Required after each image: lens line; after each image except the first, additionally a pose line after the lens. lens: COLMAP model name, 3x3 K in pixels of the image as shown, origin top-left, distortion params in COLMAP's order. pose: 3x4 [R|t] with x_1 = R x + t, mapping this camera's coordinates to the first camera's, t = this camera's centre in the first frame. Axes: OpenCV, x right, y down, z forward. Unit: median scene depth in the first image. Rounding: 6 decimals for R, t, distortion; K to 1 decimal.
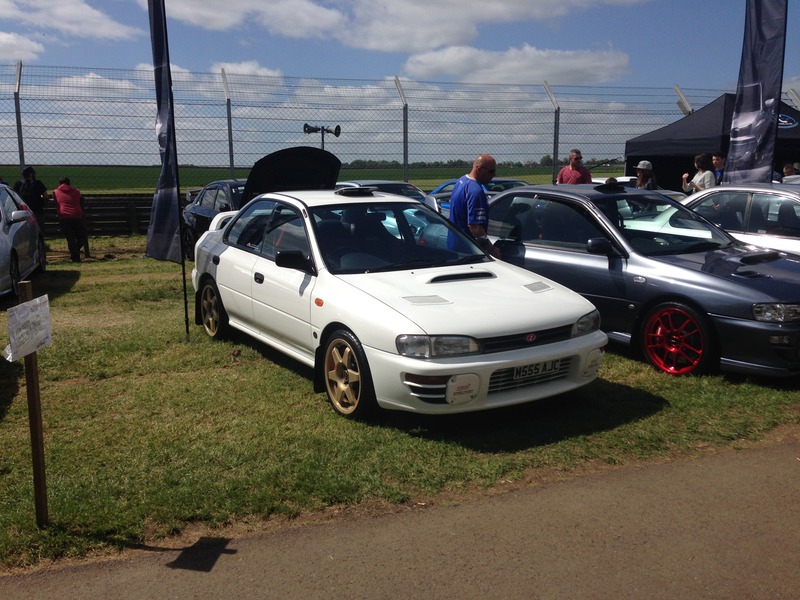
lens RADIAL K [[774.9, 0, 400.0], [0, 774.9, 300.0], [0, 0, 1]] dist [-0.027406, -0.002488]
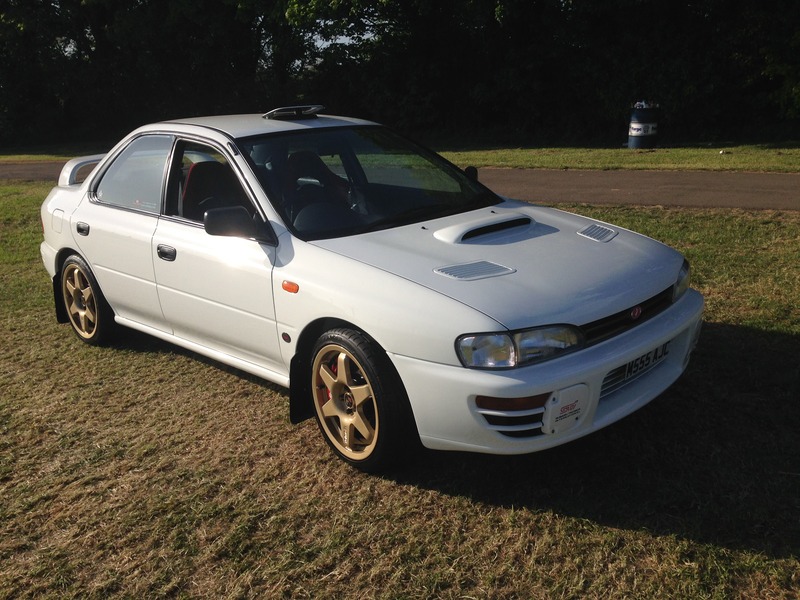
lens RADIAL K [[774.9, 0, 400.0], [0, 774.9, 300.0], [0, 0, 1]] dist [-0.027406, -0.002488]
pose [[0.973423, -0.104945, 0.203553, -0.146372], [0.087513, 0.991827, 0.092852, -0.037748], [-0.211633, -0.072571, 0.974651, 0.365096]]
